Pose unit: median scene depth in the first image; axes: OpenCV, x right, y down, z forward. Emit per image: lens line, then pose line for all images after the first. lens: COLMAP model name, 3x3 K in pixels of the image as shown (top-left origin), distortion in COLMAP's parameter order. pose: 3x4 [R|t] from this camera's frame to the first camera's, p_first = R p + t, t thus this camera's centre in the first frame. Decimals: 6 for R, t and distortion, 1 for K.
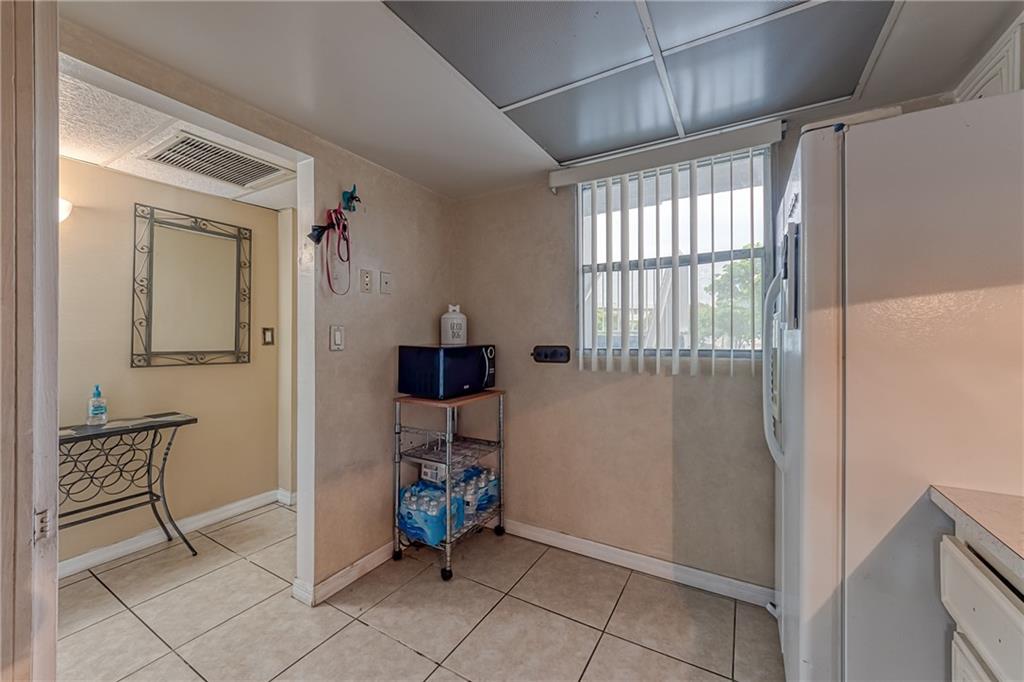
lens RADIAL K [[398.1, 0, 503.6], [0, 398.1, 336.0], [0, 0, 1]] dist [0.001979, -0.001693]
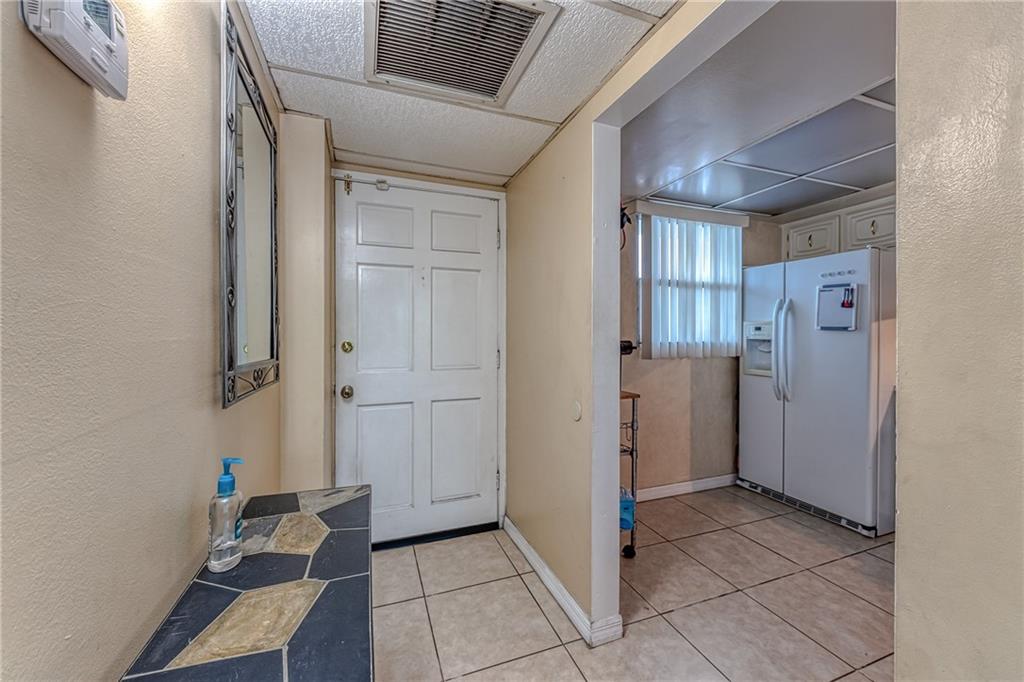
lens RADIAL K [[398.1, 0, 509.0], [0, 398.1, 339.1], [0, 0, 1]] dist [0.001979, -0.001693]
pose [[0.627307, -0.008969, 0.778721, -1.207941], [-0.000162, 0.999932, 0.011647, 0.005043], [-0.778772, -0.007433, 0.627263, 0.587767]]
